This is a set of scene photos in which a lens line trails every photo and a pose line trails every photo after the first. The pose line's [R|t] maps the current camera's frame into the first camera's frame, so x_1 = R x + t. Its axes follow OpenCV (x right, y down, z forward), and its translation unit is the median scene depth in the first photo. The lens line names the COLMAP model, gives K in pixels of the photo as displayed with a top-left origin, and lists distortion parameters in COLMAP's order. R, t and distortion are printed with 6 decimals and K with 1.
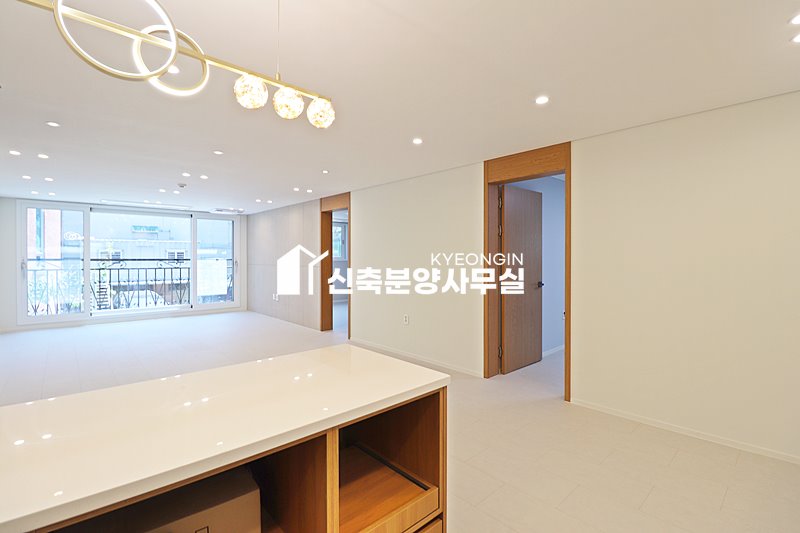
lens RADIAL K [[372.0, 0, 402.4], [0, 372.0, 263.8], [0, 0, 1]] dist [-0.006343, -0.006469]
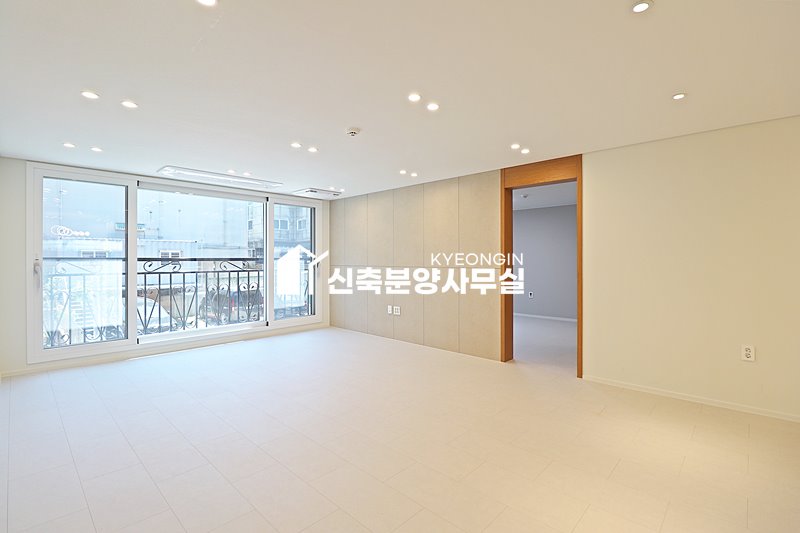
lens RADIAL K [[372.0, 0, 402.9], [0, 372.0, 262.6], [0, 0, 1]] dist [-0.006343, -0.006469]
pose [[0.997639, -0.003031, 0.068608, -0.393640], [0.003615, 0.999958, -0.008391, 0.002447], [-0.068579, 0.008619, 0.997608, 0.287882]]
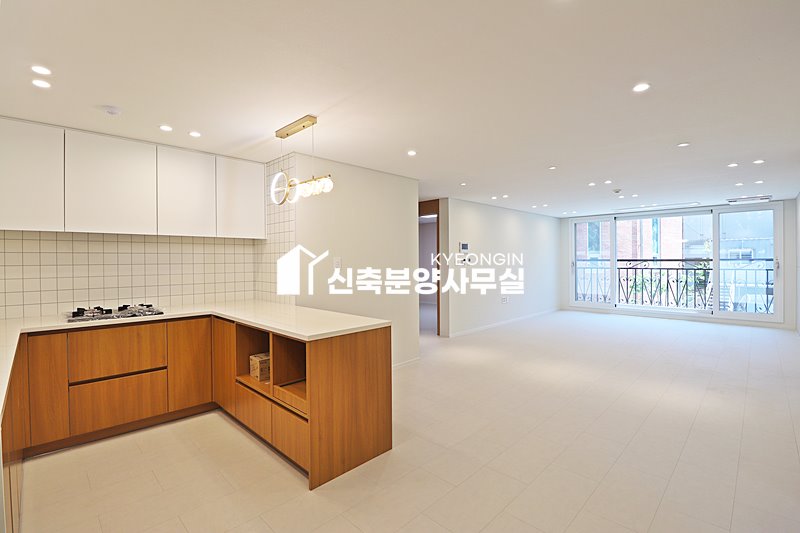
lens RADIAL K [[372.0, 0, 406.4], [0, 372.0, 262.1], [0, 0, 1]] dist [-0.006343, -0.006469]
pose [[0.041648, 0.003424, -0.999126, 0.323298], [-0.007625, 0.999966, 0.003109, -0.003577], [0.999103, 0.007489, 0.041673, 0.253675]]
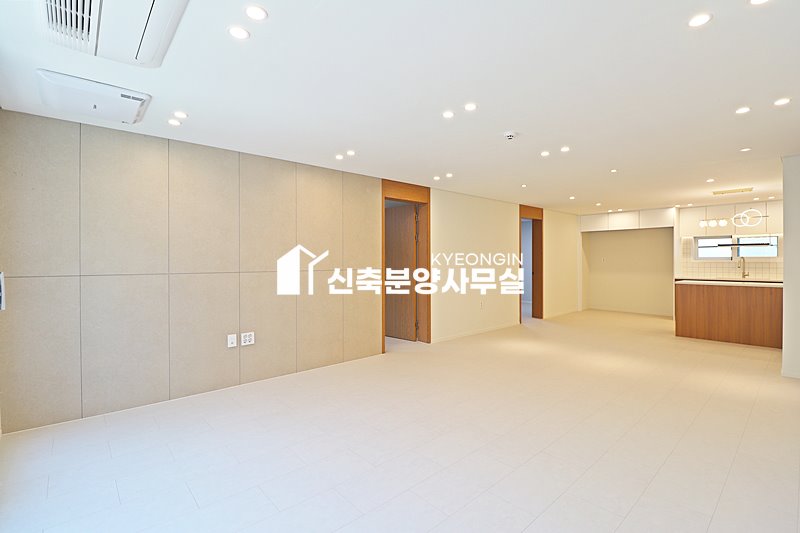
lens RADIAL K [[370.3, 0, 402.9], [0, 370.3, 263.8], [0, 0, 1]] dist [-0.002114, -0.001057]
pose [[0.013202, -0.009768, 0.999865, -0.852318], [0.020767, 0.999739, 0.009492, -0.007463], [-0.999697, 0.020639, 0.013402, 0.833325]]
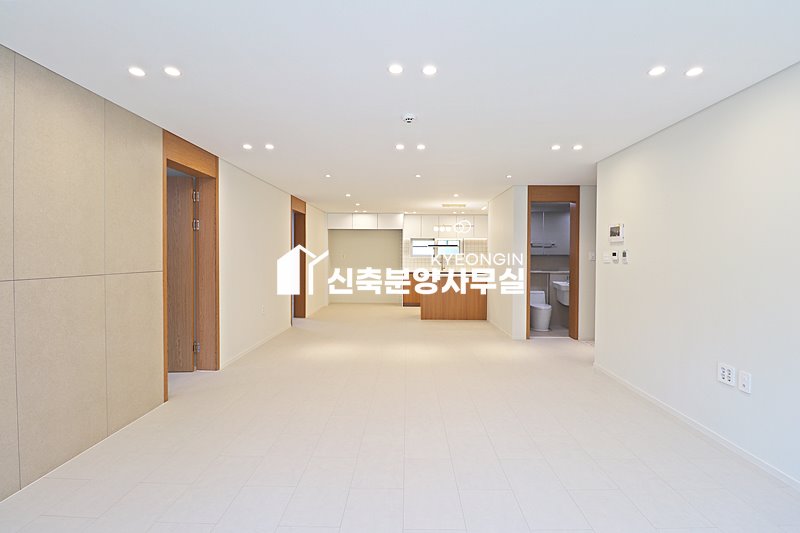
lens RADIAL K [[372.0, 0, 400.7], [0, 372.0, 264.2], [0, 0, 1]] dist [-0.006343, -0.006469]
pose [[-0.718218, -0.020400, 0.695519, -0.678789], [0.006996, 0.999308, 0.036535, -0.013961], [-0.695782, 0.031106, -0.717579, 0.995649]]
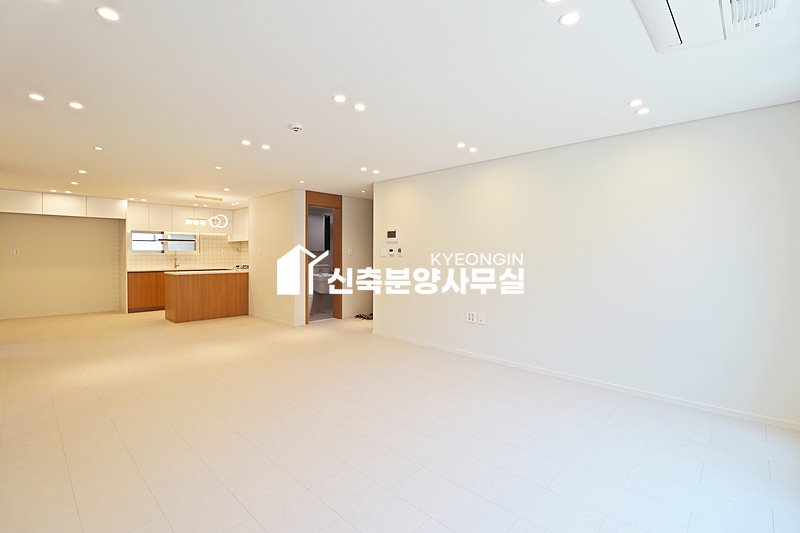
lens RADIAL K [[372.0, 0, 400.1], [0, 372.0, 263.3], [0, 0, 1]] dist [-0.006343, -0.006469]
pose [[-0.998568, -0.004007, -0.053353, -0.513248], [-0.006432, 0.998950, 0.045351, -0.014888], [0.053115, 0.045629, -0.997545, 1.151093]]
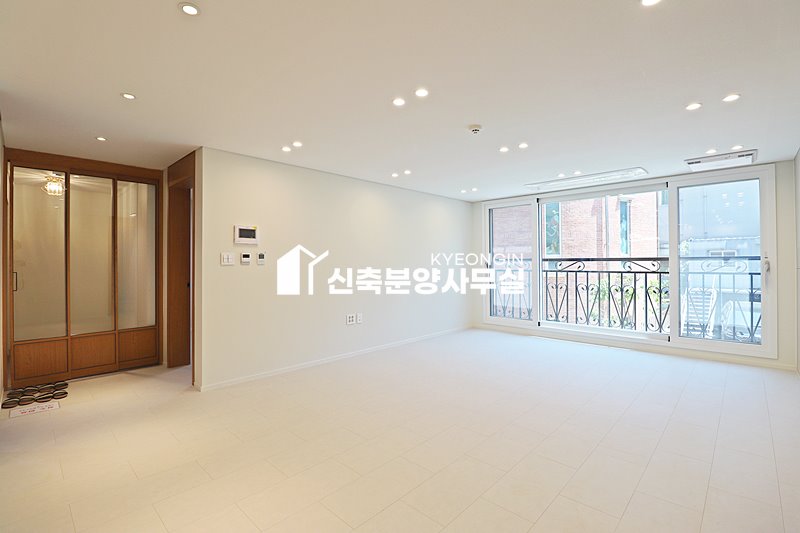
lens RADIAL K [[372.0, 0, 405.5], [0, 372.0, 260.1], [0, 0, 1]] dist [-0.006343, -0.006469]
pose [[0.061515, -0.008333, -0.998071, -0.009381], [-0.010943, 0.999899, -0.009023, 0.000848], [0.998046, 0.011477, 0.061417, 0.611940]]
